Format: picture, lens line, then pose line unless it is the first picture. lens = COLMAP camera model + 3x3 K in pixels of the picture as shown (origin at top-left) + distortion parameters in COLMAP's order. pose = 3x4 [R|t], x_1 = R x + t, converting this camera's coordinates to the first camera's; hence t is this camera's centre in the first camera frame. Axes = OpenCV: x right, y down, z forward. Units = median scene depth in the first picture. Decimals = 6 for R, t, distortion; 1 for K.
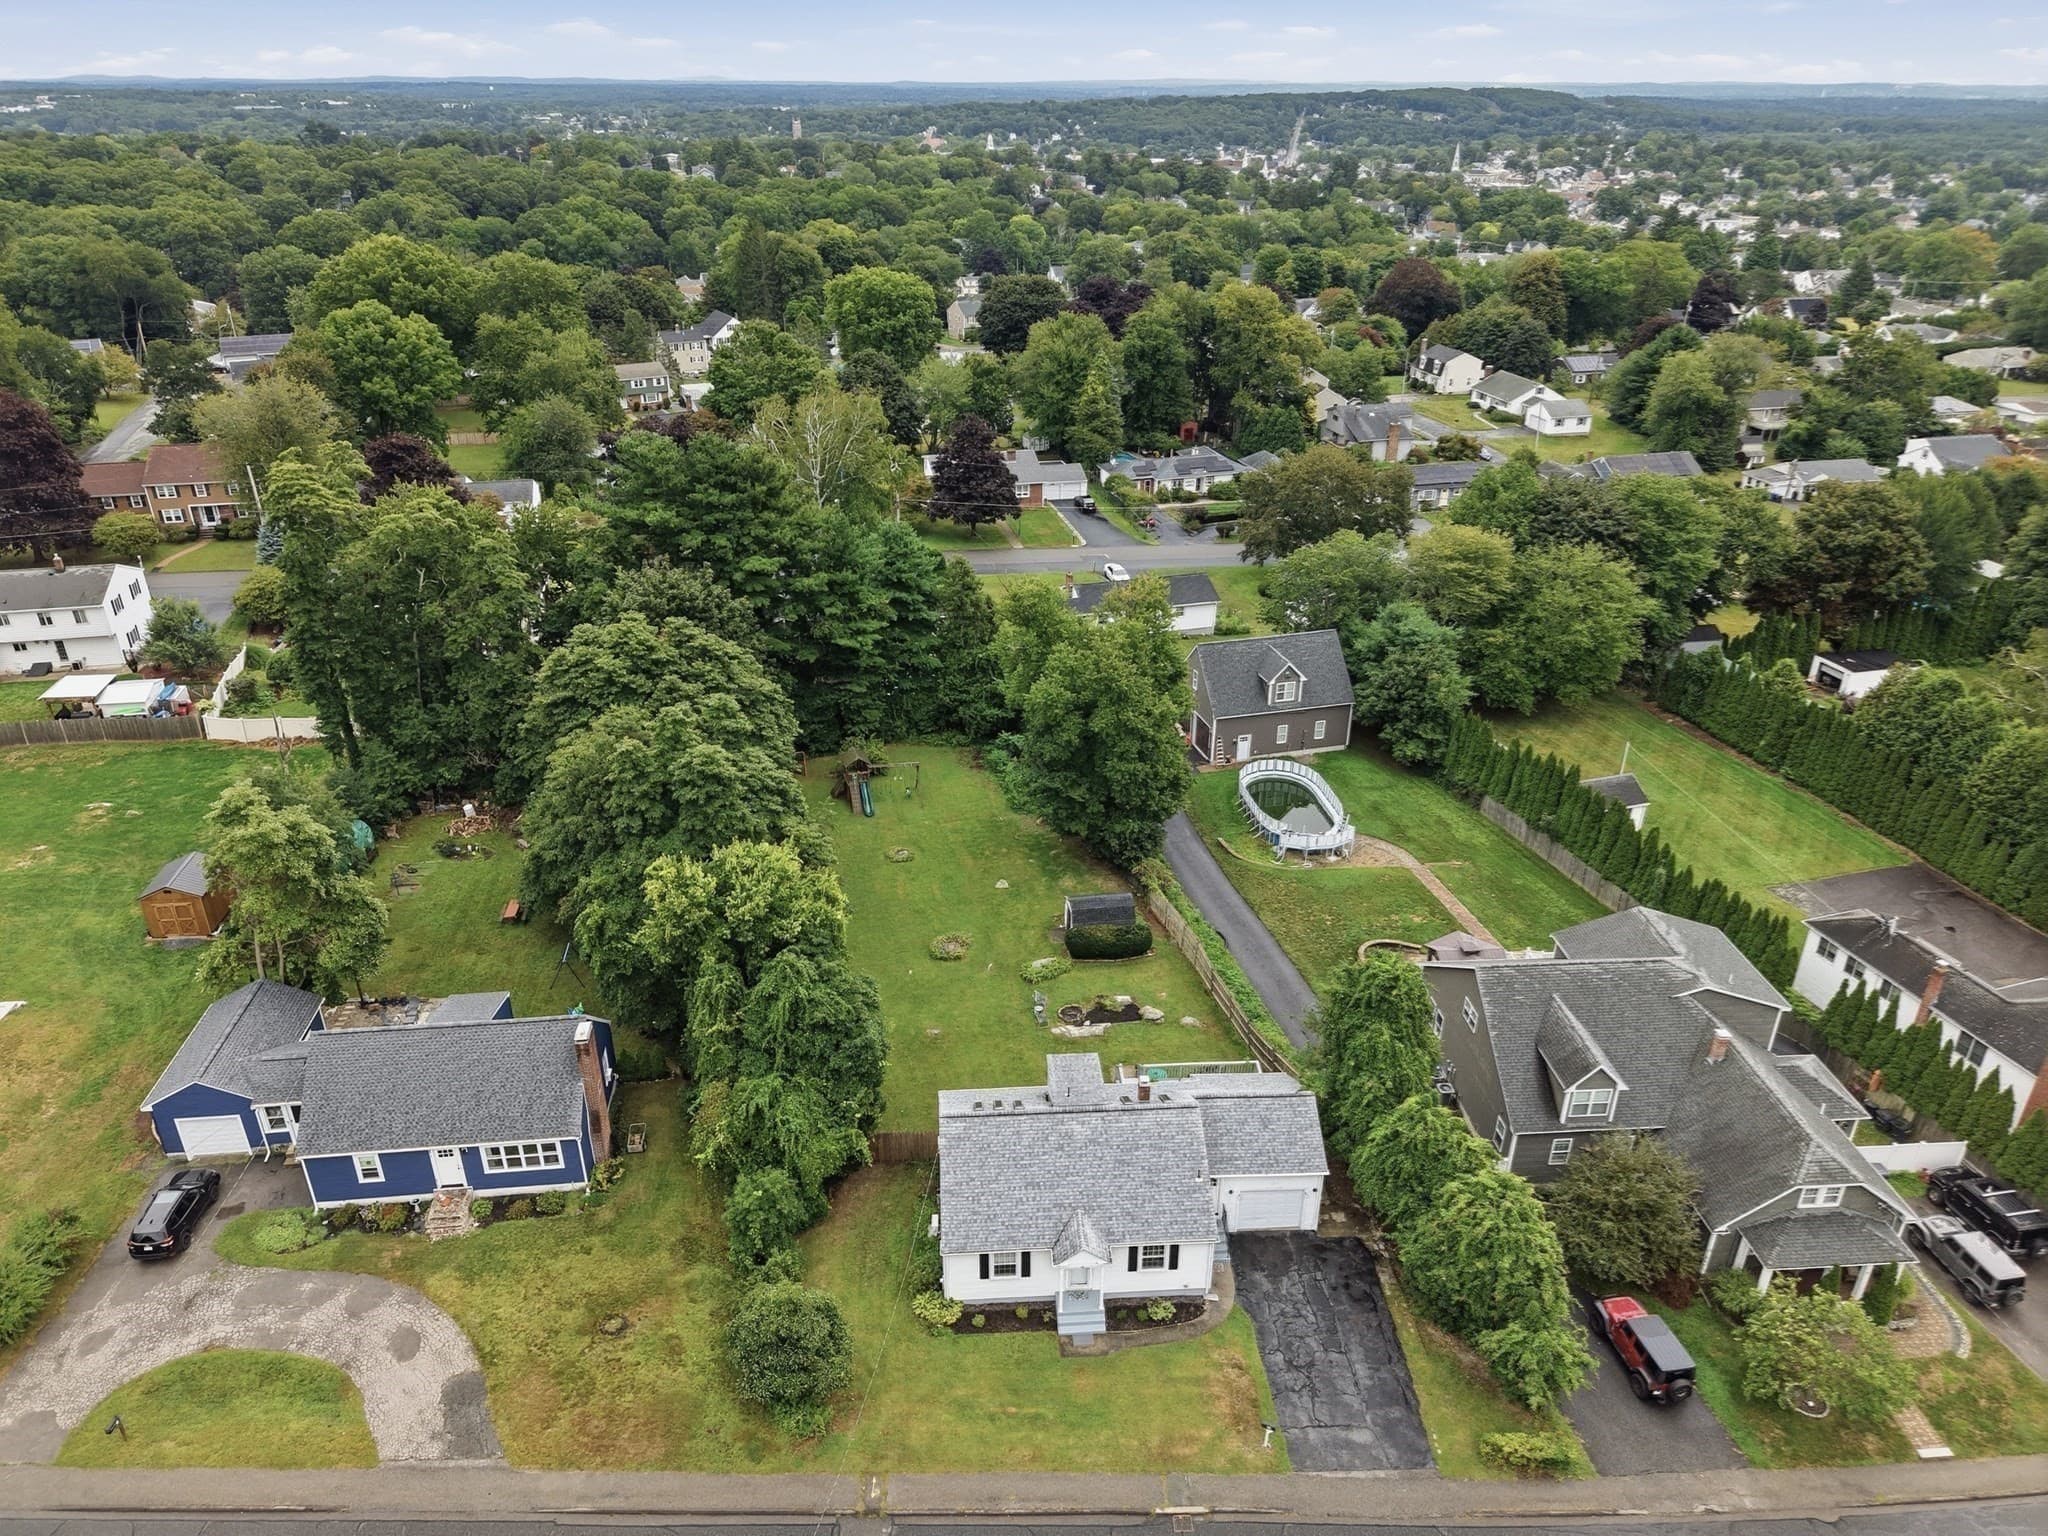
lens RADIAL K [[1386.6, 0, 1024.0], [0, 1386.6, 768.0], [0, 0, 1]] dist [0.022804, -0.023082]
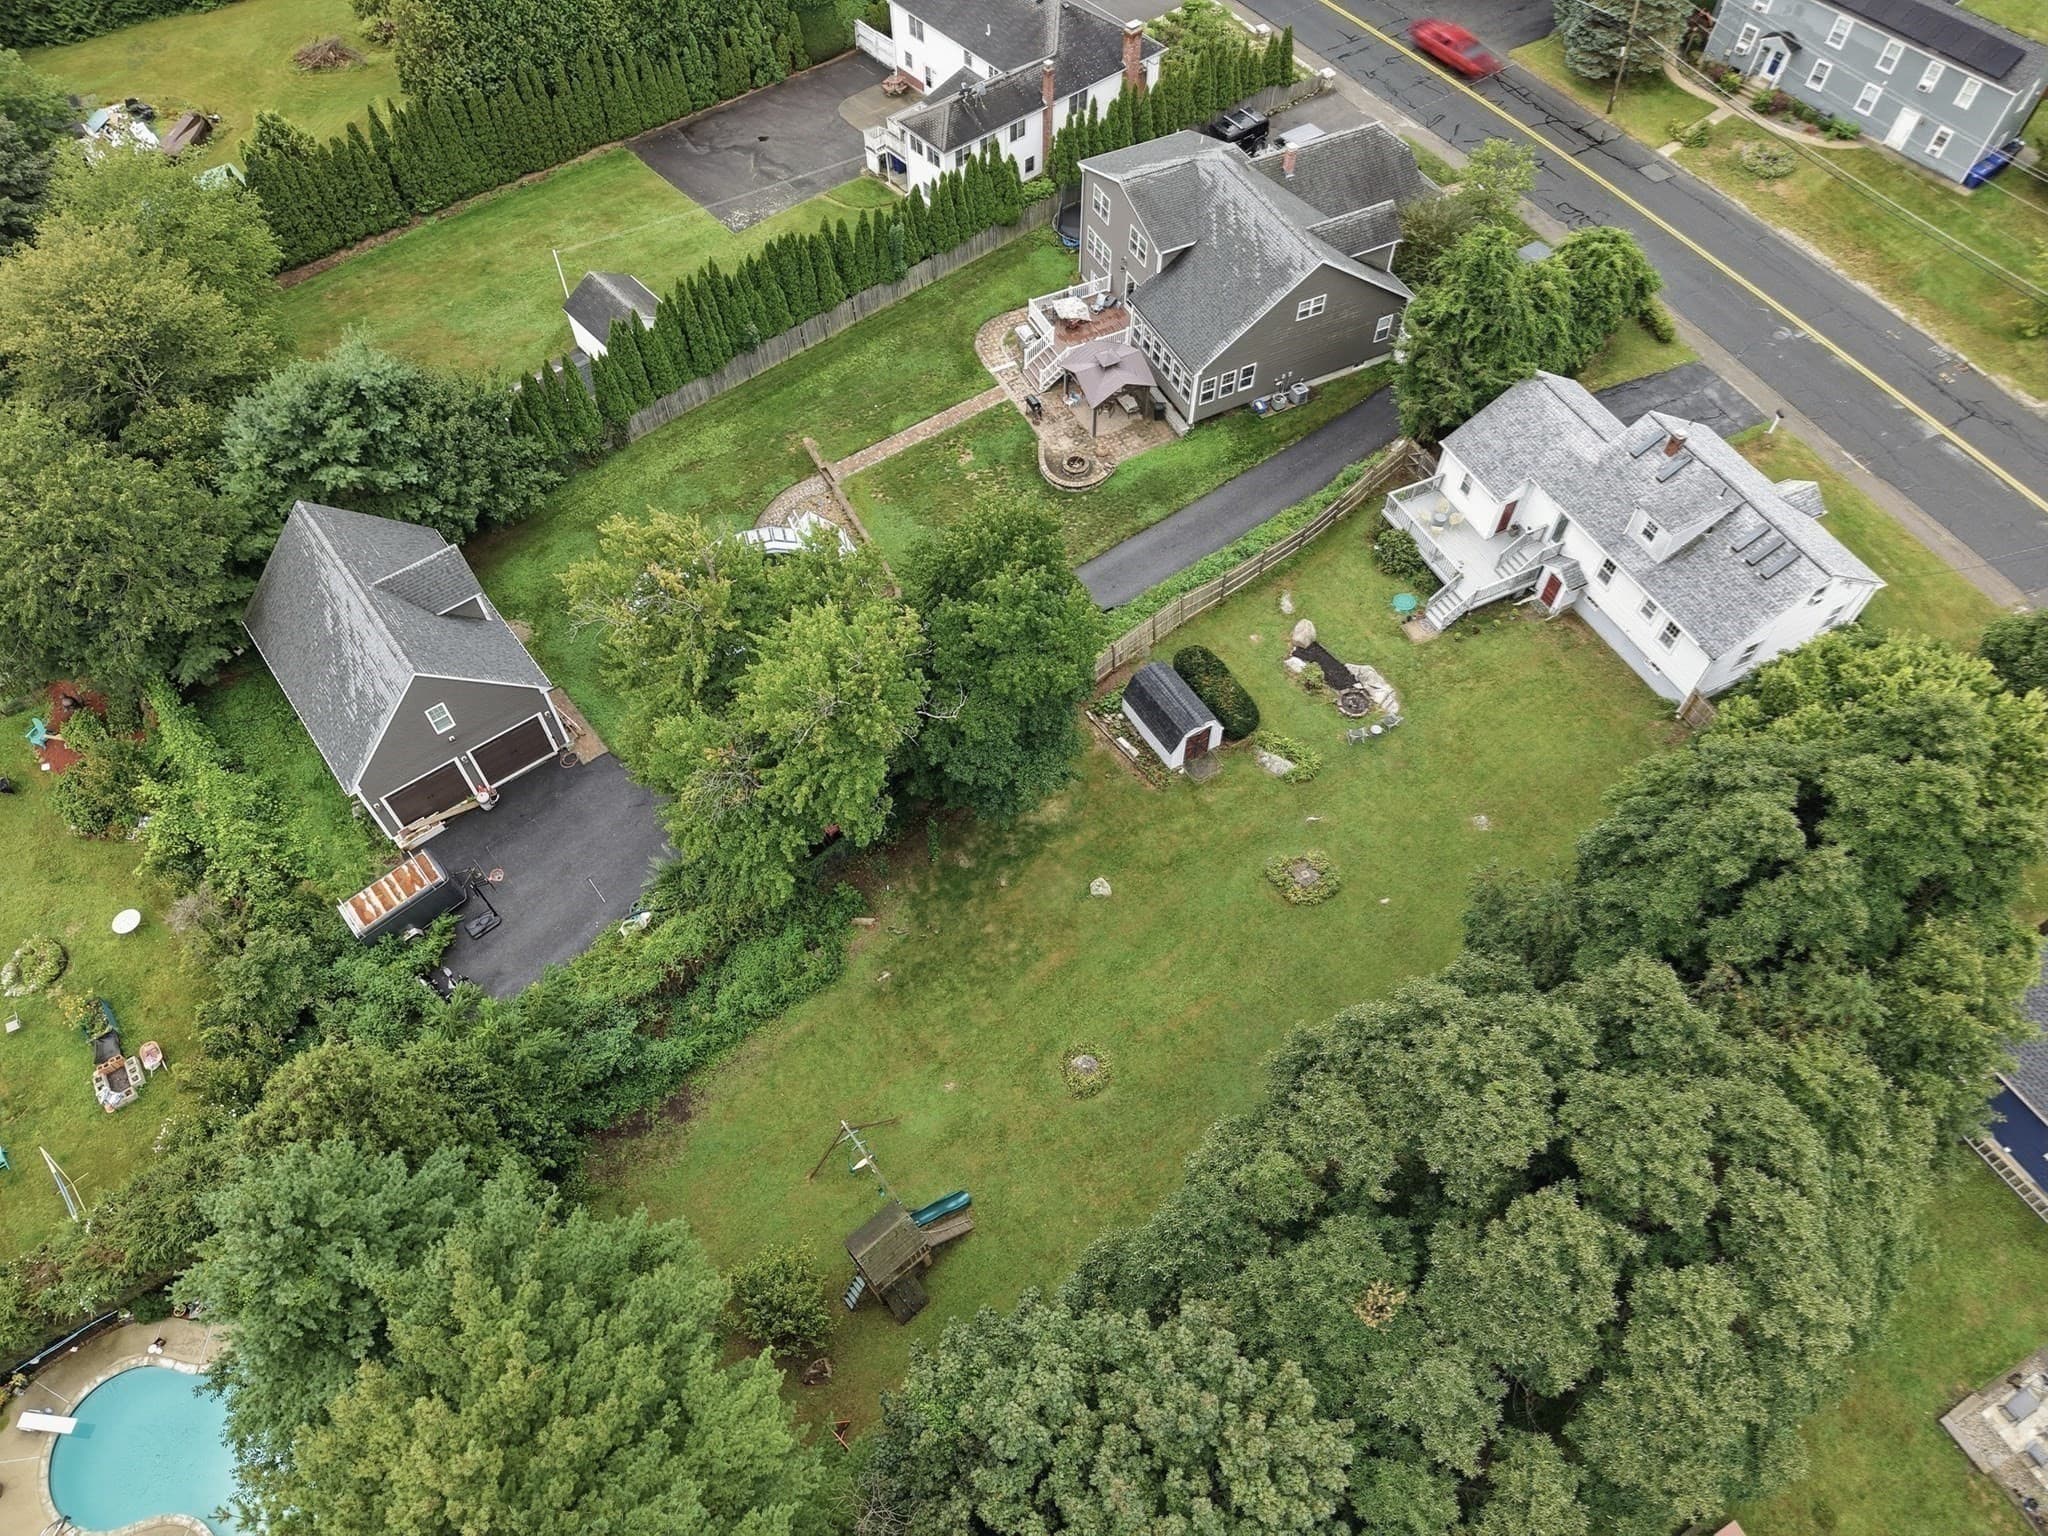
lens RADIAL K [[1386.6, 0, 1024.0], [0, 1386.6, 768.0], [0, 0, 1]] dist [0.022804, -0.023082]
pose [[-0.385634, -0.762204, 0.519934, -0.427576], [0.409974, 0.363278, 0.836630, -0.709076], [-0.826564, 0.535792, 0.172391, 1.294338]]
